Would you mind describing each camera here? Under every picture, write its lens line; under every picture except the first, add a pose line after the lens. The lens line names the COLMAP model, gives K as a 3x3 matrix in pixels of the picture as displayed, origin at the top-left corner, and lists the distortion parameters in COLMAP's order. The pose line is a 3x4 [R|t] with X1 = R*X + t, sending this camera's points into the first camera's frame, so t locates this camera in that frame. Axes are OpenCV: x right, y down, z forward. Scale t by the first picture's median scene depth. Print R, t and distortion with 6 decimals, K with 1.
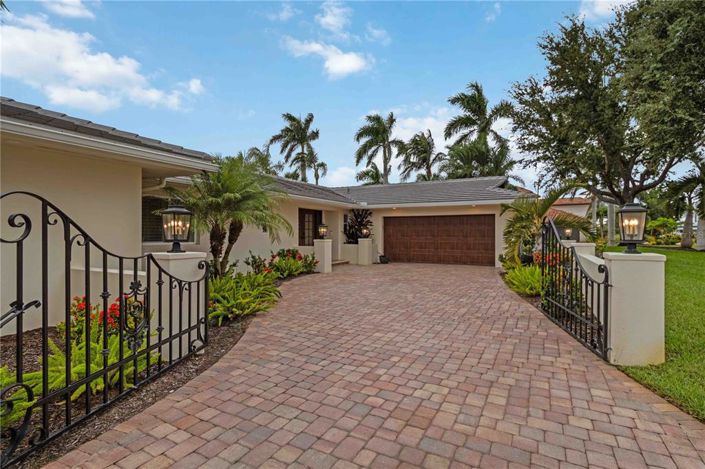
lens RADIAL K [[338.6, 0, 352.5], [0, 338.6, 234.5], [0, 0, 1]] dist [-0.002324, -0.000124]
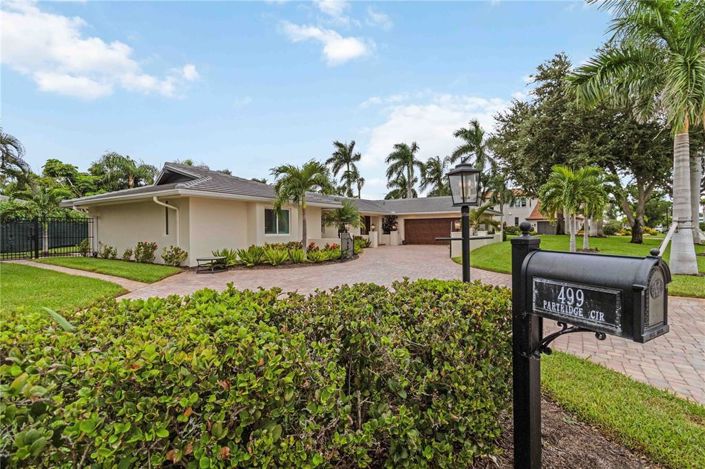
lens RADIAL K [[327.0, 0, 357.9], [0, 327.0, 231.4], [0, 0, 1]] dist [0.001505, 0.000267]
pose [[0.996822, -0.008751, -0.079174, -0.008395], [0.008662, 0.999961, -0.001470, 0.006182], [0.079184, 0.000779, 0.996860, -0.356448]]
